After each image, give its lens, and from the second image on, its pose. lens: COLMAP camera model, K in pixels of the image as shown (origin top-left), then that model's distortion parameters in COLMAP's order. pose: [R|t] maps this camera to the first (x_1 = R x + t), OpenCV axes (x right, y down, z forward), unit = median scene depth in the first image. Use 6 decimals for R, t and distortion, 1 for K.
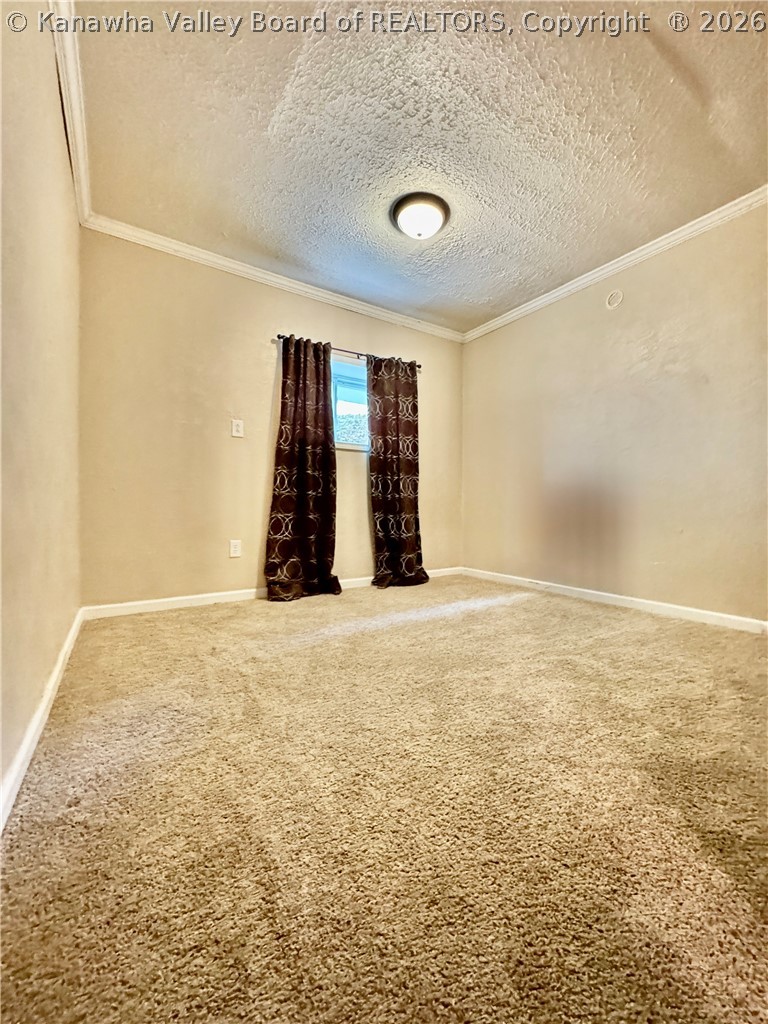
lens RADIAL K [[410.6, 0, 386.7], [0, 410.6, 513.4], [0, 0, 1]] dist [-0.003596, 0.000280]
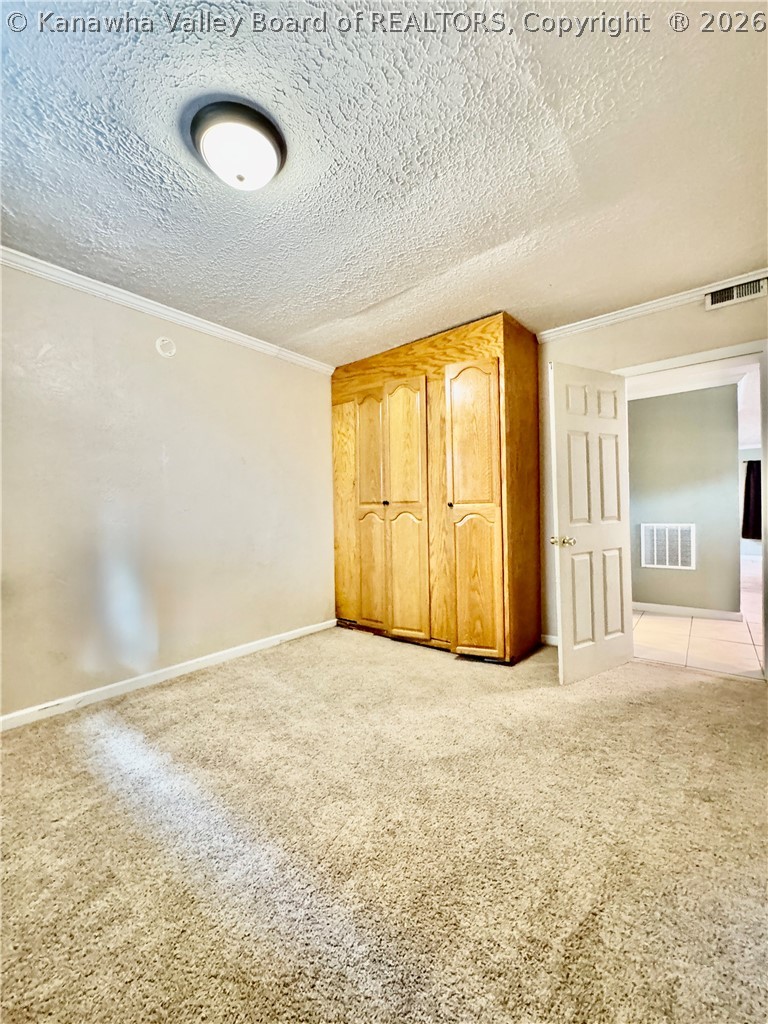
lens RADIAL K [[410.6, 0, 386.7], [0, 410.6, 513.4], [0, 0, 1]] dist [-0.003596, 0.000280]
pose [[-0.317789, -0.005527, 0.948145, -0.629562], [0.027262, 0.999516, 0.014964, -0.191245], [-0.947770, 0.030604, -0.317484, 1.105980]]
